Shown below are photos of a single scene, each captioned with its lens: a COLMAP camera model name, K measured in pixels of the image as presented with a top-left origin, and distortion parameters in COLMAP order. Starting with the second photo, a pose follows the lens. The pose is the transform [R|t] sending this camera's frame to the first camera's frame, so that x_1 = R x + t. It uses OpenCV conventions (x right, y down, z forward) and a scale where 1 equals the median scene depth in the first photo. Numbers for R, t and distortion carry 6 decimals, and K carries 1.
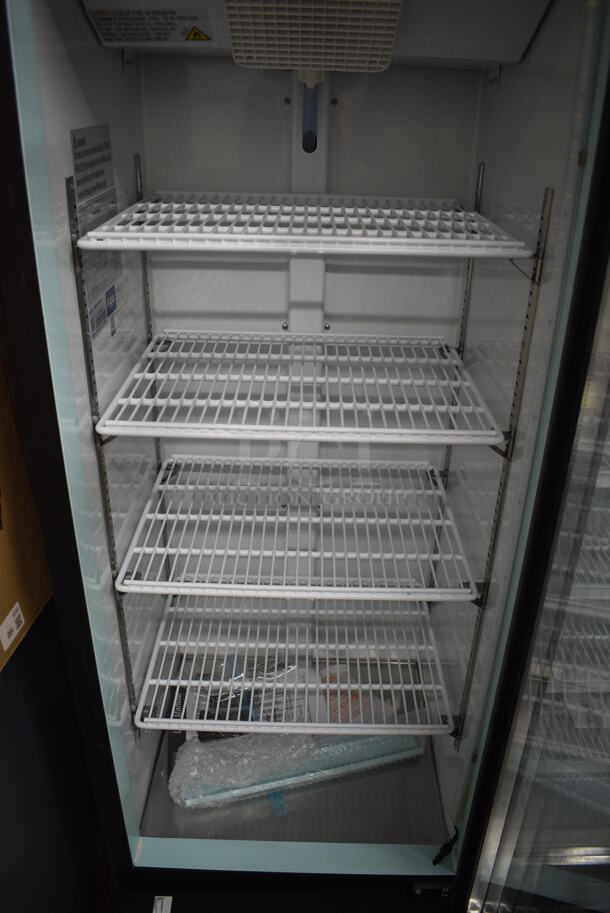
lens RADIAL K [[709.7, 0, 306.9], [0, 709.7, 456.1], [0, 0, 1]] dist [-0.105537, 0.018517]
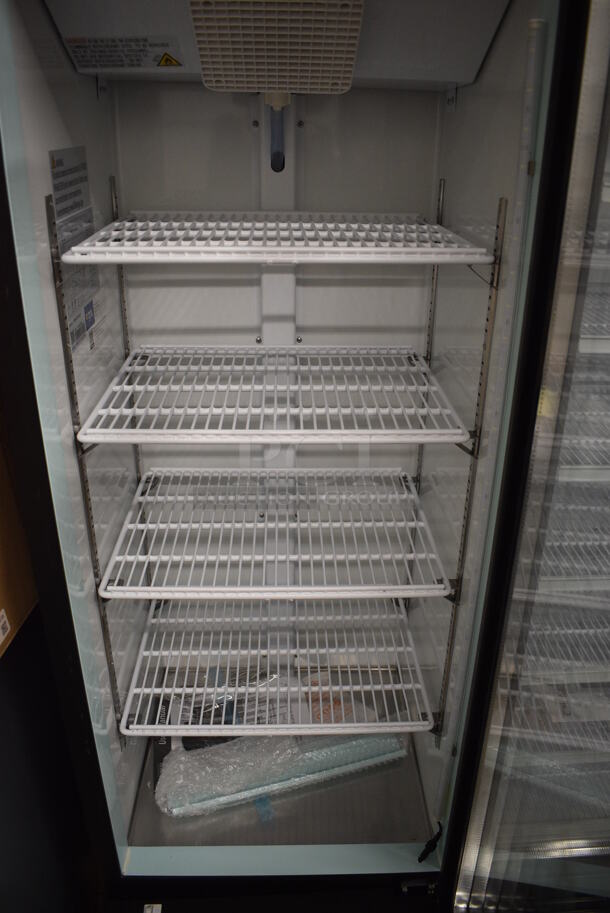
lens RADIAL K [[709.7, 0, 309.9], [0, 709.7, 457.7], [0, 0, 1]] dist [-0.105537, 0.018517]
pose [[0.999032, -0.026199, 0.035330, 0.003204], [0.027341, 0.999107, -0.032214, 0.026630], [-0.034454, 0.033149, 0.998856, -0.032627]]
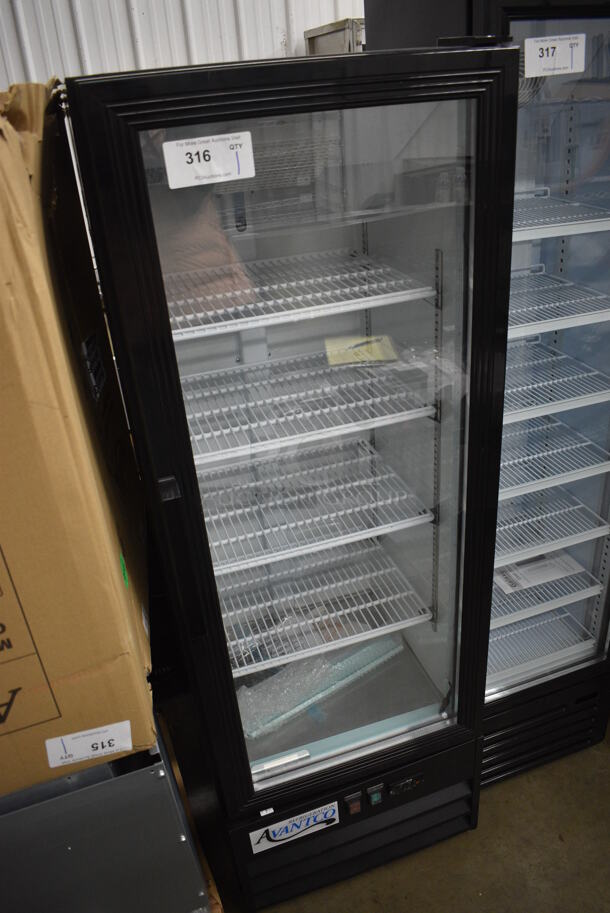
lens RADIAL K [[709.7, 0, 306.4], [0, 709.7, 450.7], [0, 0, 1]] dist [-0.105537, 0.018517]
pose [[0.943183, -0.232329, 0.237547, -0.294959], [0.228802, 0.972535, 0.042713, -0.053565], [-0.240946, 0.014065, 0.970437, -0.335447]]
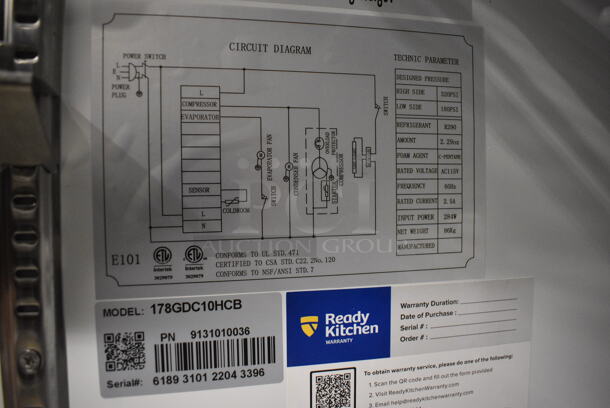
lens RADIAL K [[474.2, 0, 305.2], [0, 474.2, 204.3], [0, 0, 1]] dist [-0.105537, 0.018517]
pose [[0.221259, 0.007973, -0.975182, -0.062535], [-0.438199, 0.894146, -0.092113, -0.213350], [0.871221, 0.447704, 0.201331, 0.798304]]
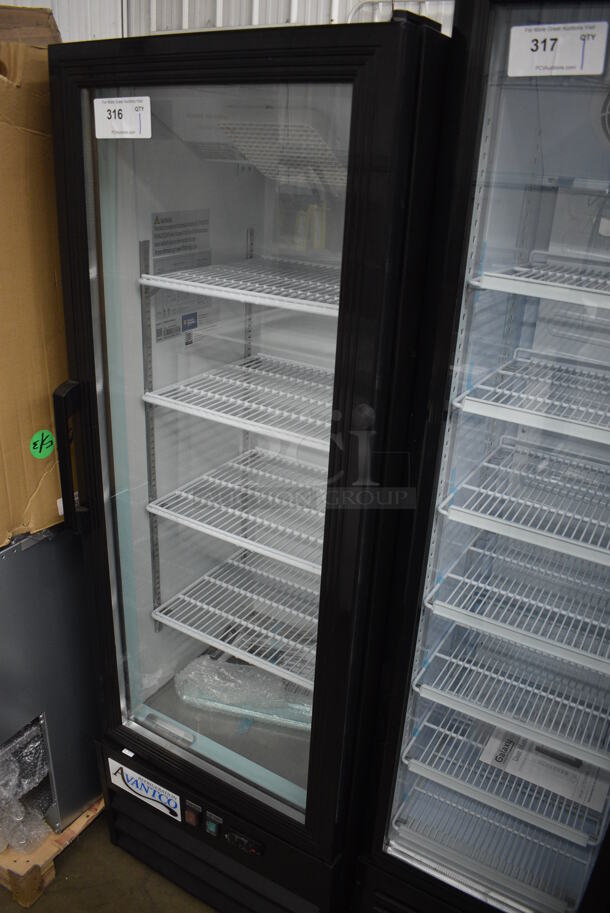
lens RADIAL K [[709.7, 0, 319.7], [0, 709.7, 453.9], [0, 0, 1]] dist [-0.105537, 0.018517]
pose [[0.866426, 0.218675, -0.448874, 0.619705], [-0.257745, 0.965836, -0.026985, 0.020021], [0.427637, 0.139075, 0.893188, -0.176732]]
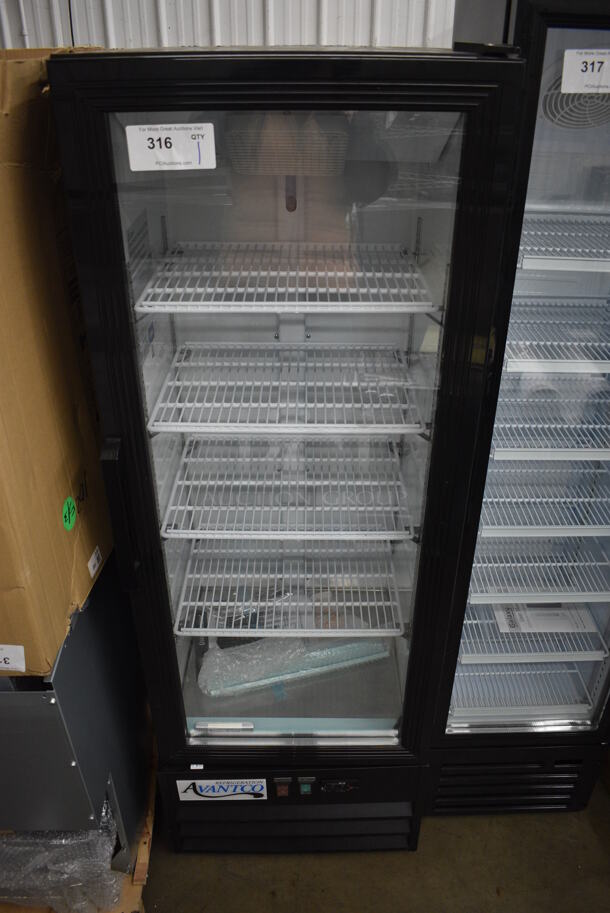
lens RADIAL K [[709.7, 0, 310.0], [0, 709.7, 452.1], [0, 0, 1]] dist [-0.105537, 0.018517]
pose [[0.999812, -0.019257, 0.002107, 0.027695], [0.019066, 0.997434, 0.069011, -0.066039], [-0.003430, -0.068958, 0.997614, -0.374863]]
